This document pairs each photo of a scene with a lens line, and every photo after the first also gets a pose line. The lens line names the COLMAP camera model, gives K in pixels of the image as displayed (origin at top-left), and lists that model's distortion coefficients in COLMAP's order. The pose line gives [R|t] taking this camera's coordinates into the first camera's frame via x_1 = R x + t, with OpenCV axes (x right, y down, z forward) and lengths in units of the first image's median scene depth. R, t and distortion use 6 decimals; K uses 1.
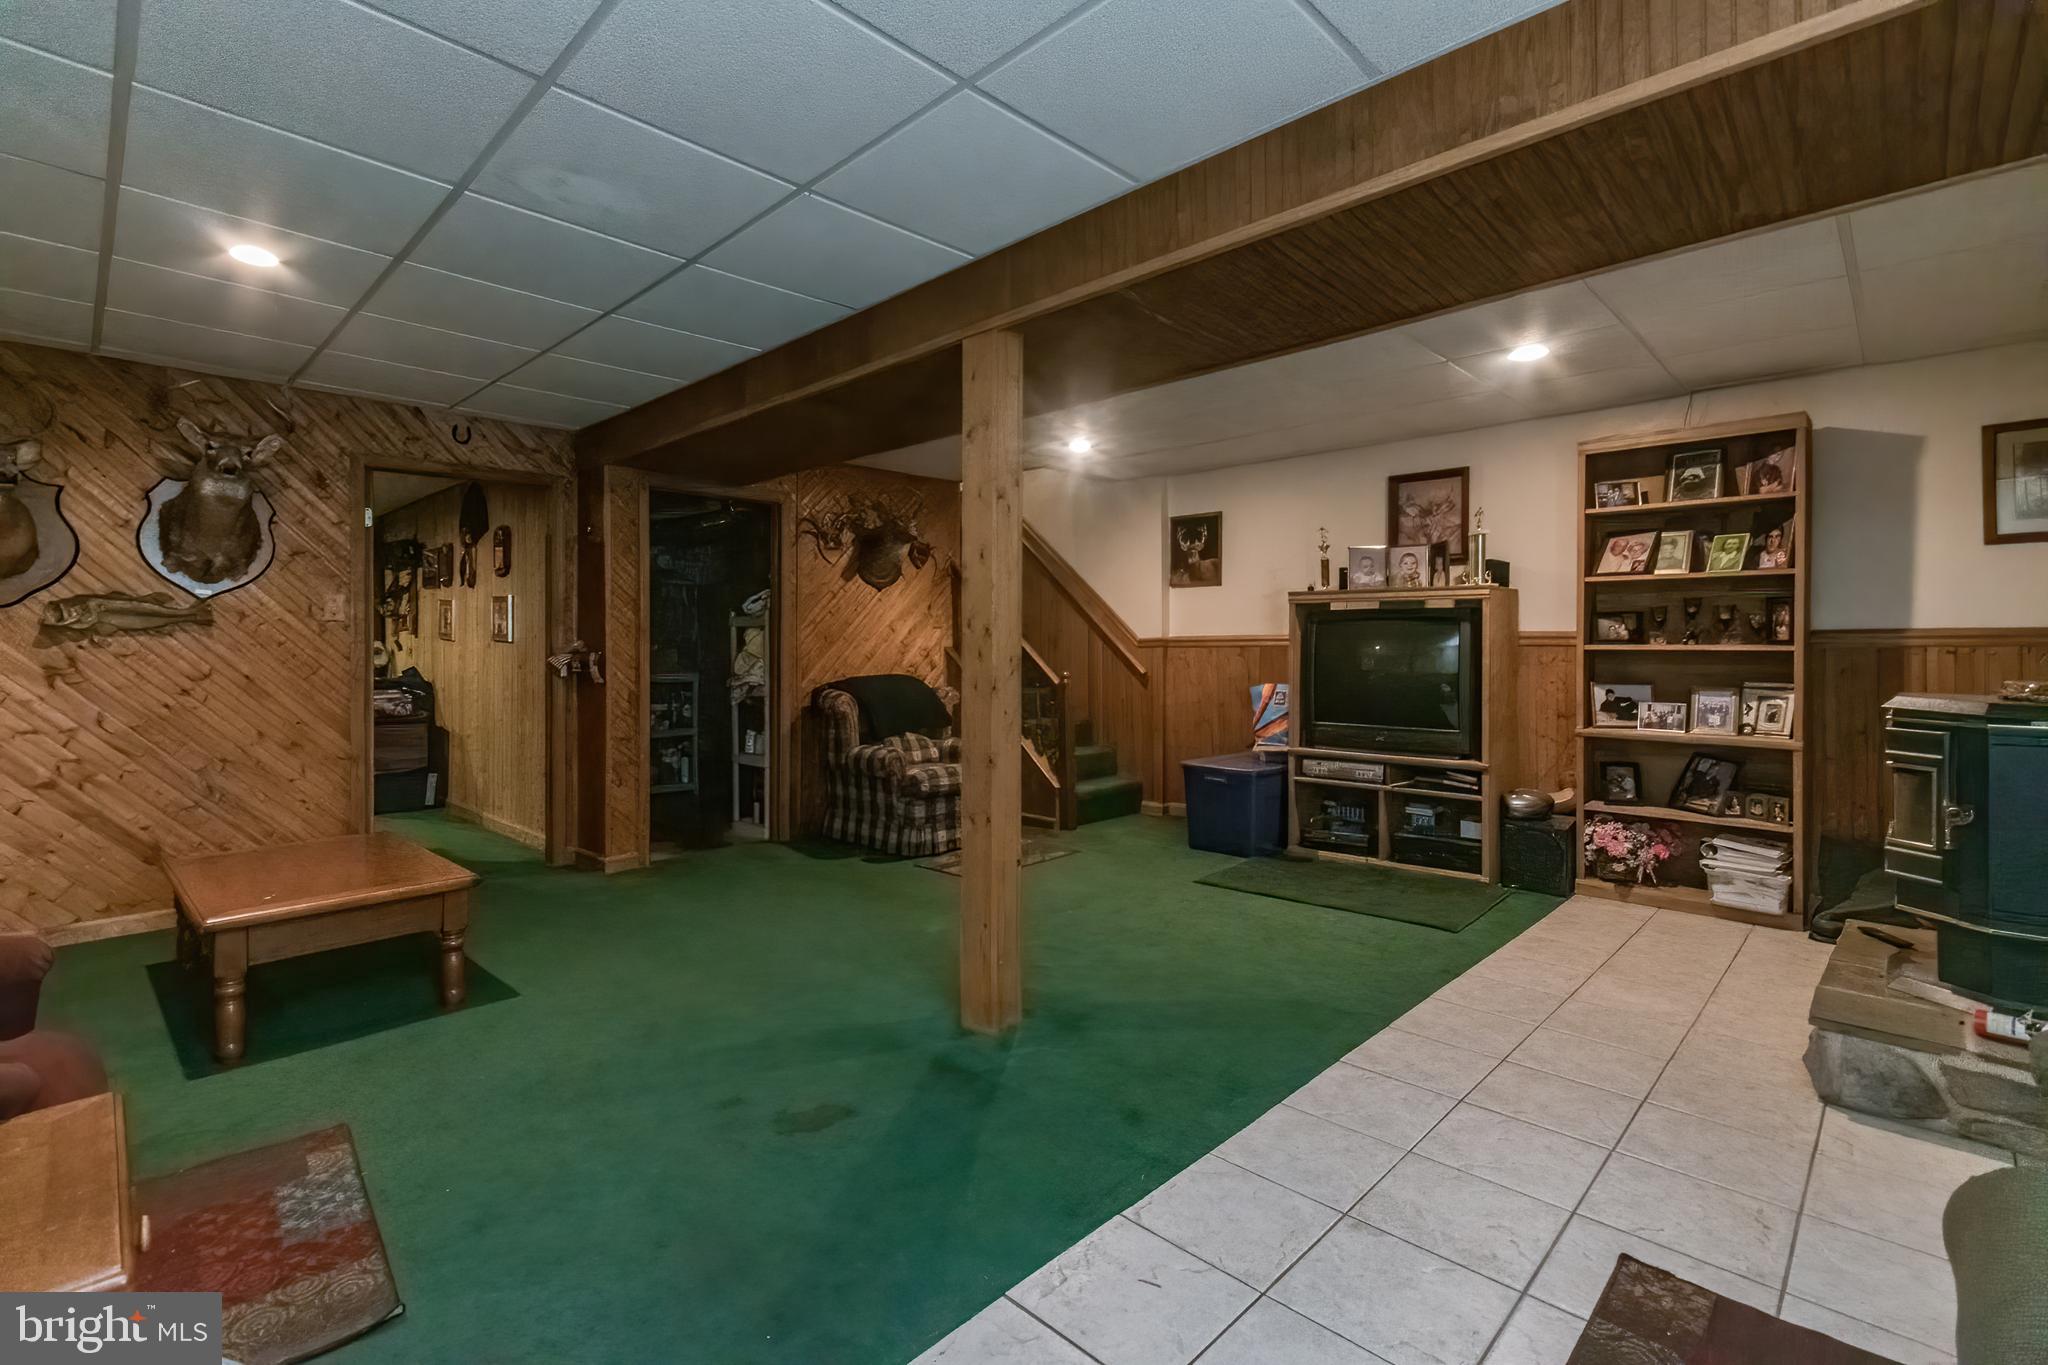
lens RADIAL K [[908.6, 0, 1037.8], [0, 908.6, 689.9], [0, 0, 1]] dist [0.004154, 0.000021]
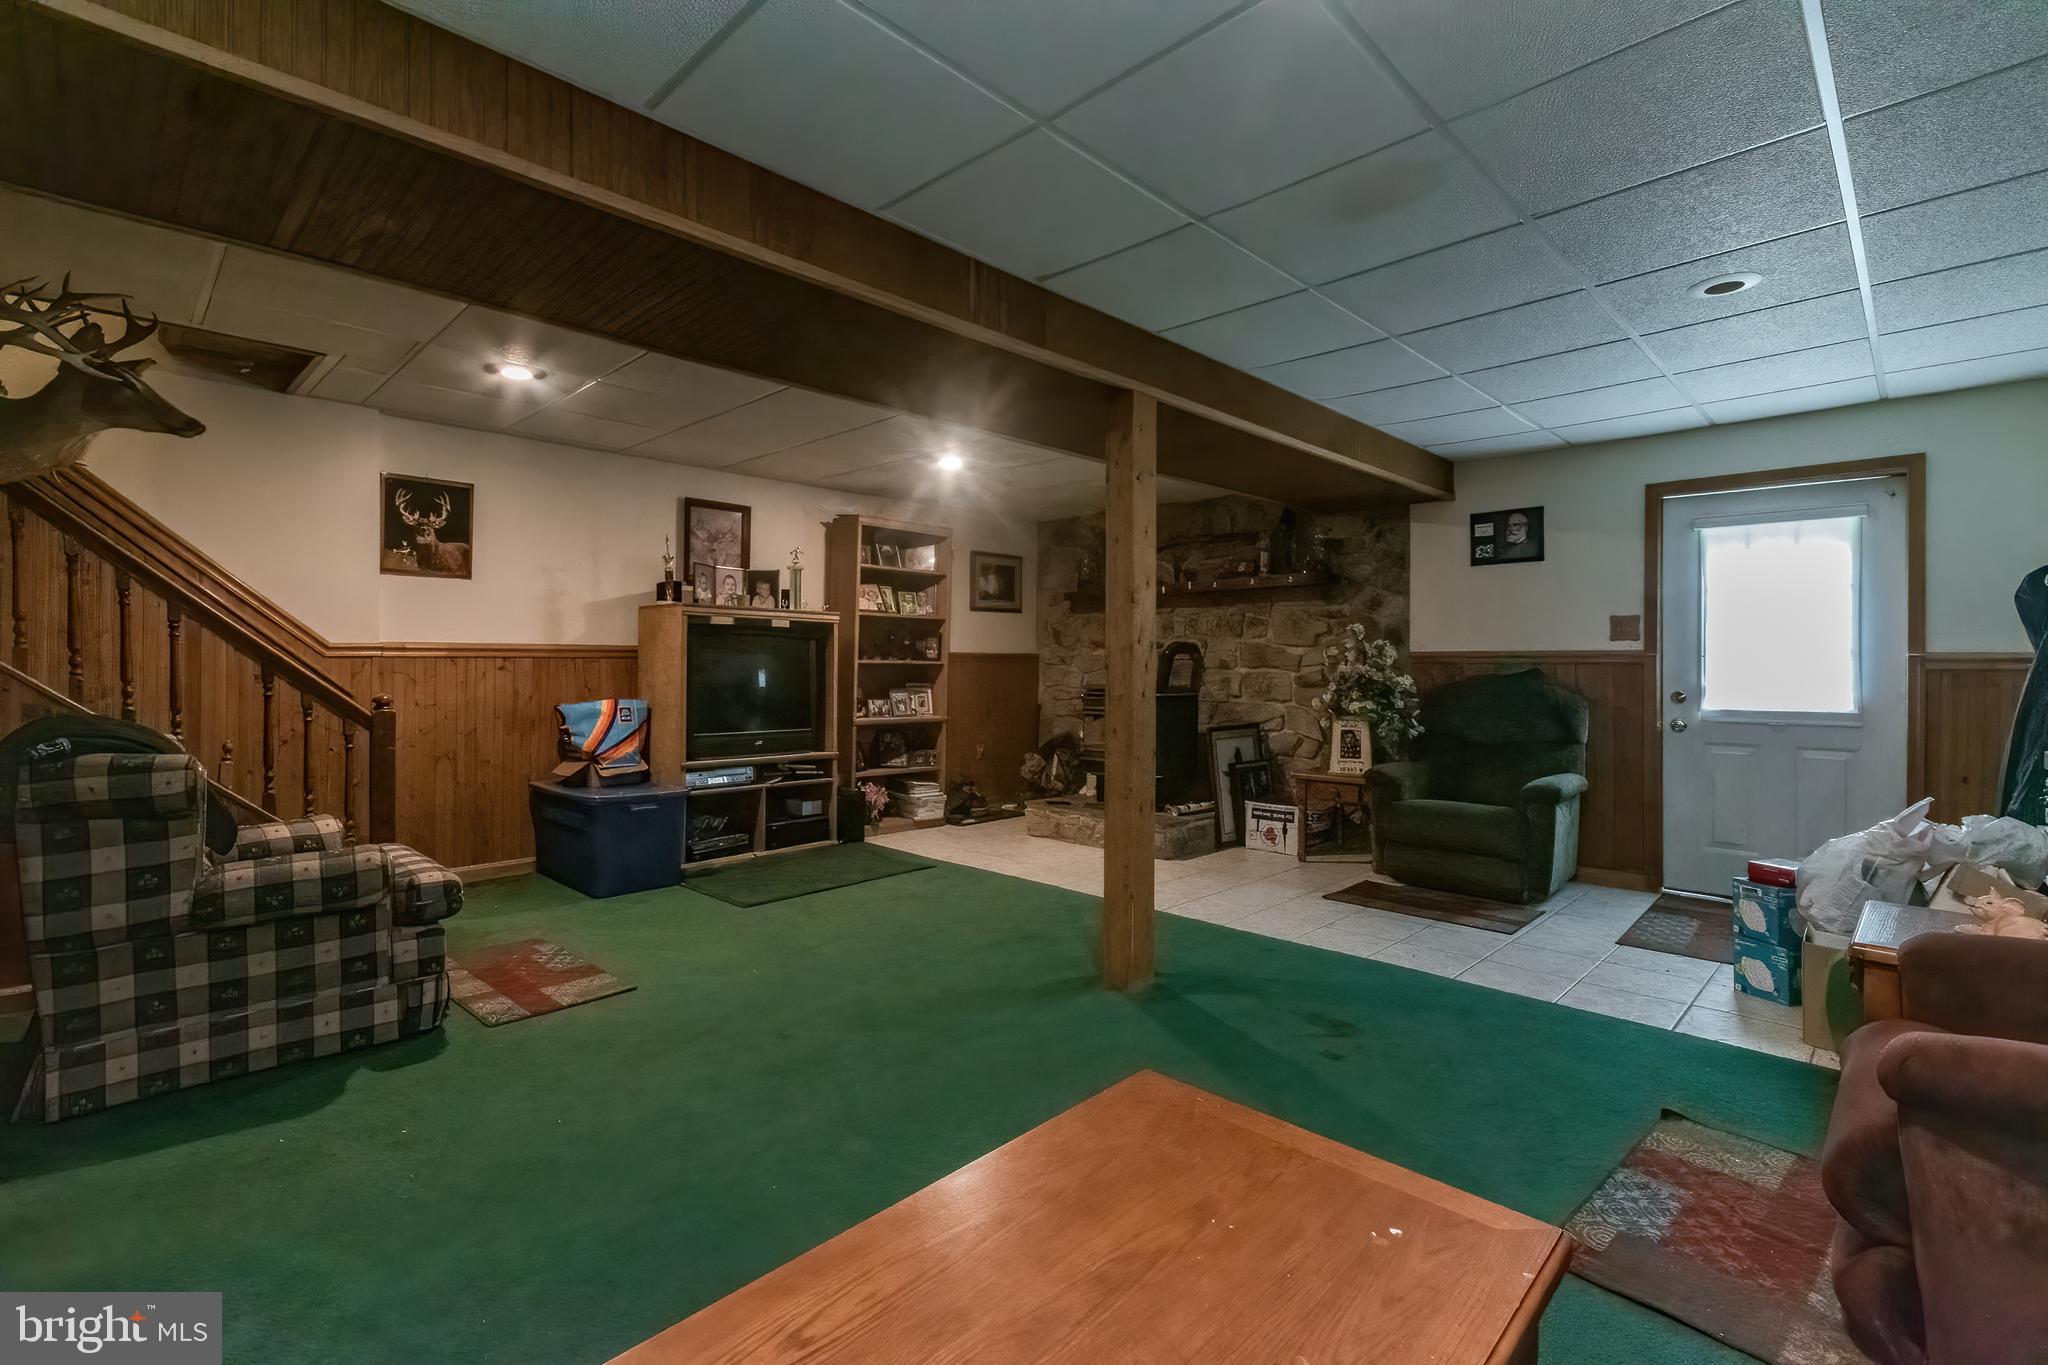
lens RADIAL K [[914.3, 0, 1009.2], [0, 914.3, 687.0], [0, 0, 1]] dist [0.001703, -0.000051]
pose [[0.028341, -0.021263, 0.999372, -0.748283], [0.042037, 0.998915, 0.020061, -0.024180], [-0.998714, 0.041442, 0.029205, 0.679456]]
